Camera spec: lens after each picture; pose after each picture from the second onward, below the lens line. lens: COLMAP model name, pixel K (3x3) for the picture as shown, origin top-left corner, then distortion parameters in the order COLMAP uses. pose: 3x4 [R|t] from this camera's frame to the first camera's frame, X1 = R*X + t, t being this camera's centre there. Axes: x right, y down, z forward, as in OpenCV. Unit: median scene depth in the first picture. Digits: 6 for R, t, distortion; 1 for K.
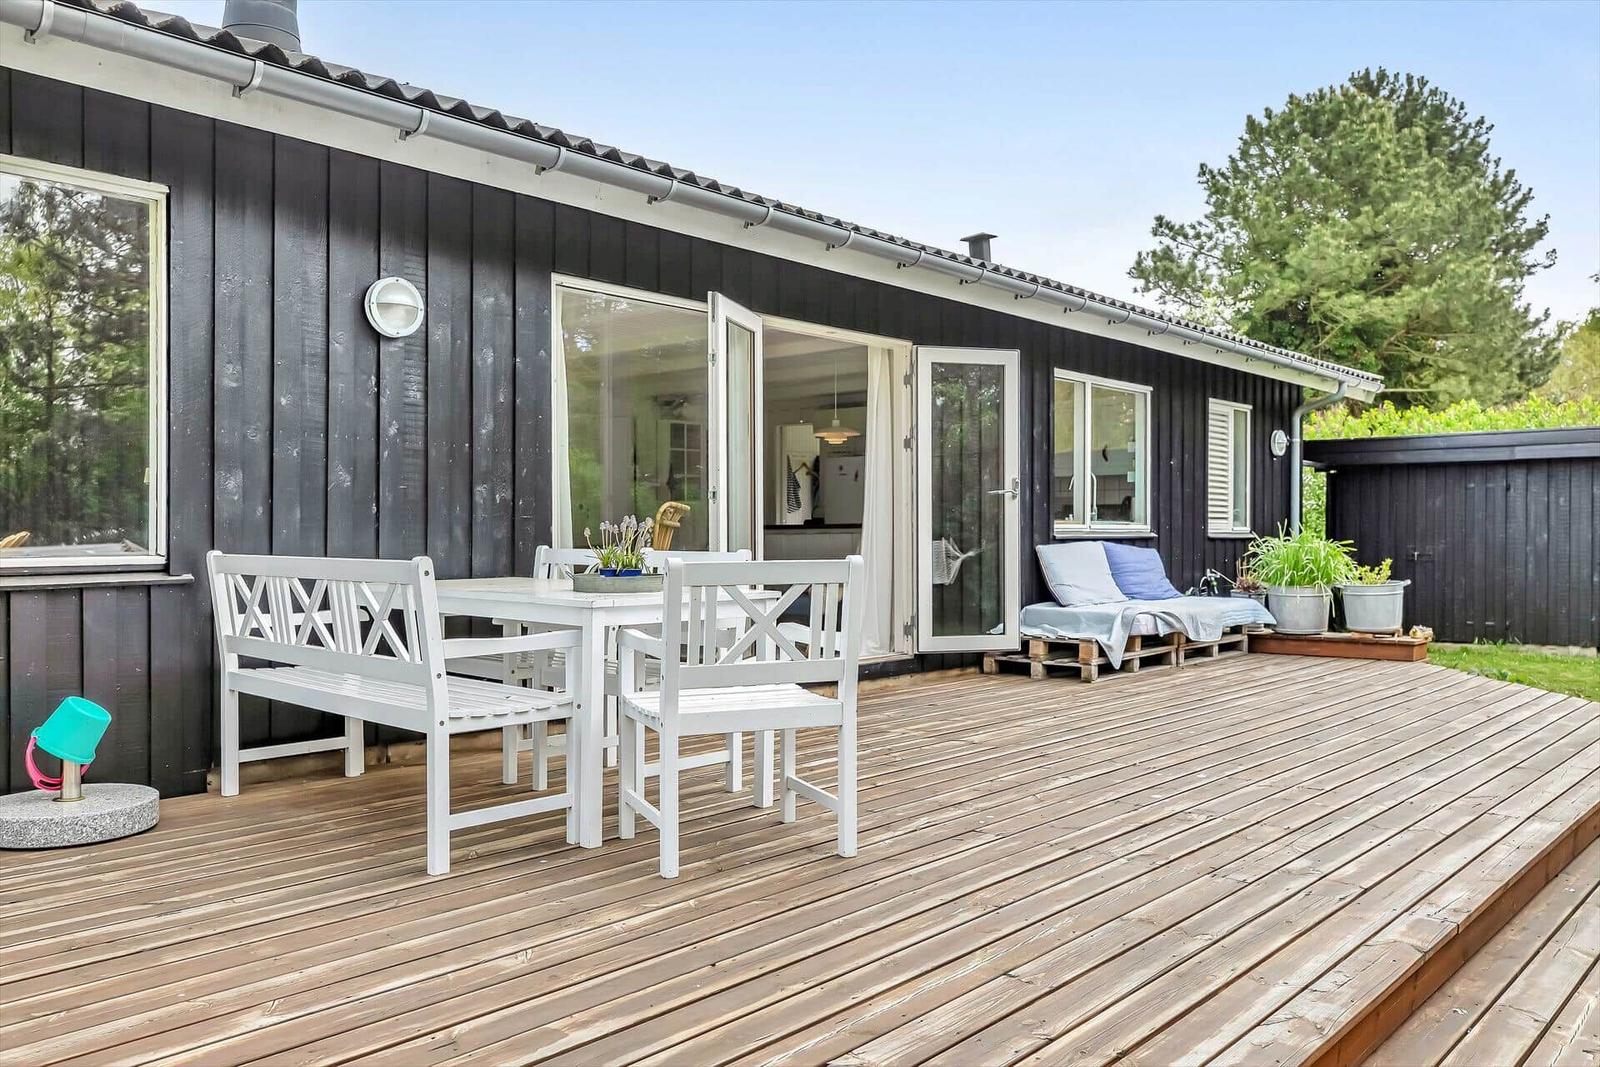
lens RADIAL K [[1207.6, 0, 800.0], [0, 1207.6, 533.5], [0, 0, 1]] dist [0.000420, 0.003758]
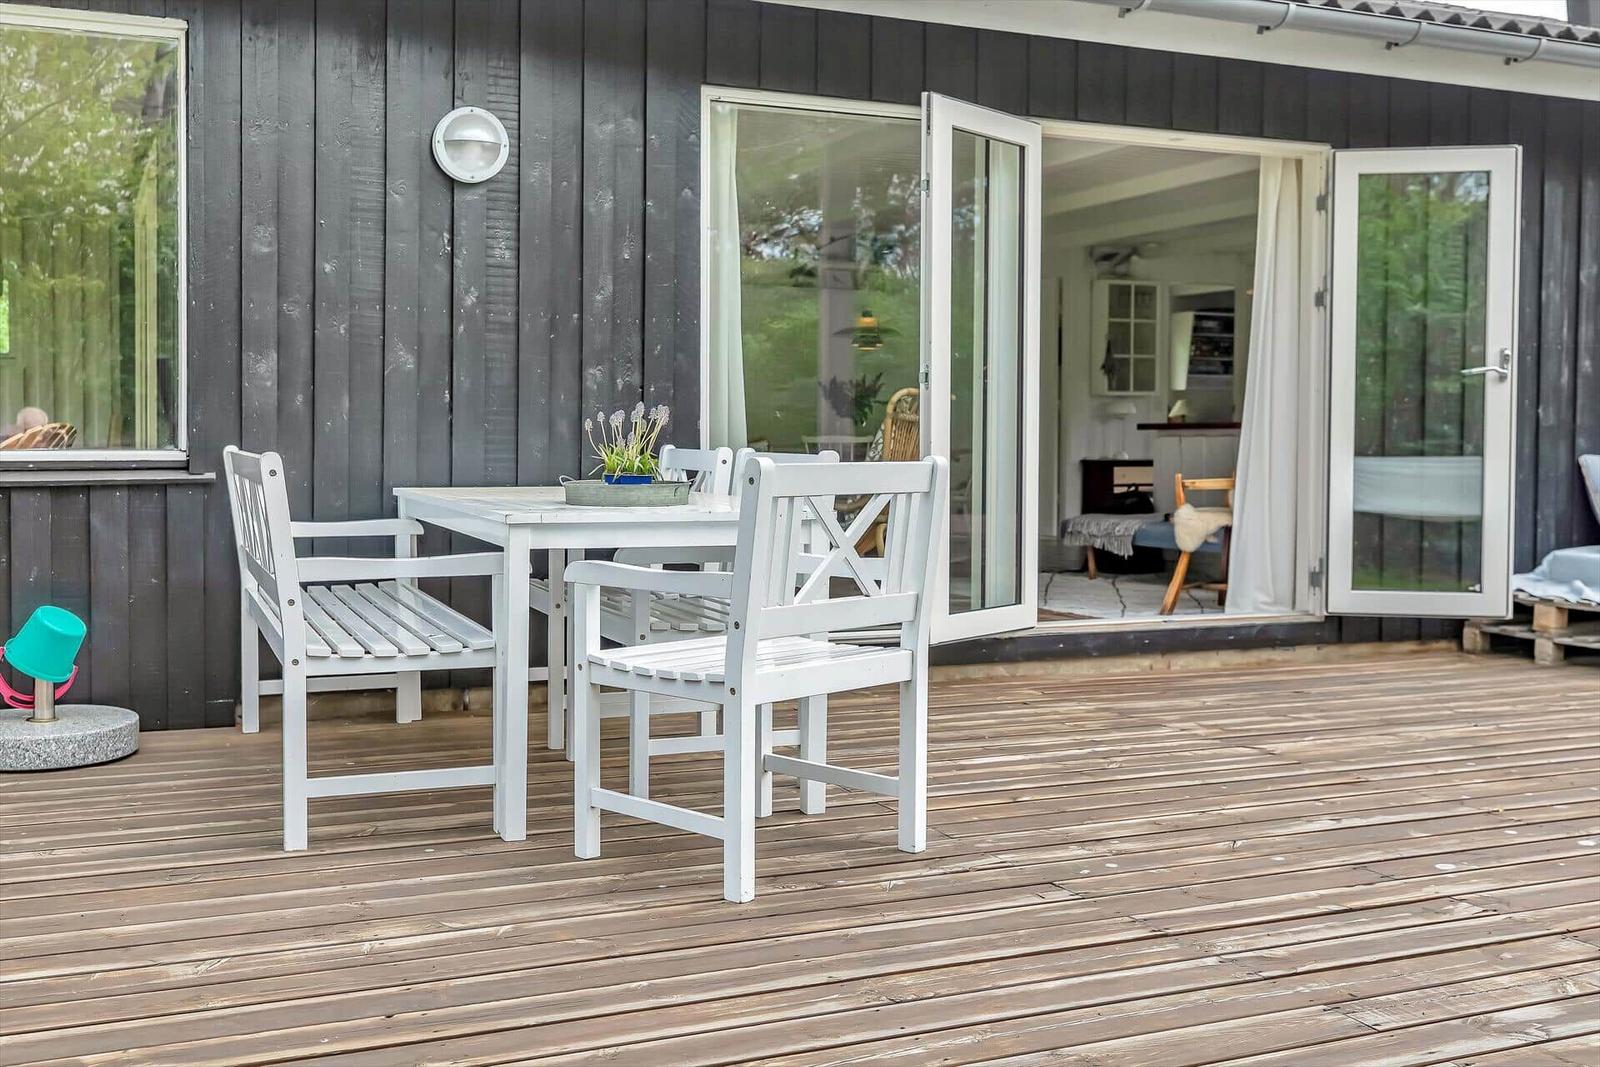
lens RADIAL K [[1563.5, 0, 797.2], [0, 1563.5, 482.9], [0, 0, 1]] dist [0.004664, 0.003182]
pose [[0.905085, 0.017942, -0.424852, 0.304135], [-0.006166, 0.999558, 0.029078, 0.005166], [0.425186, -0.023698, 0.904796, 0.147642]]
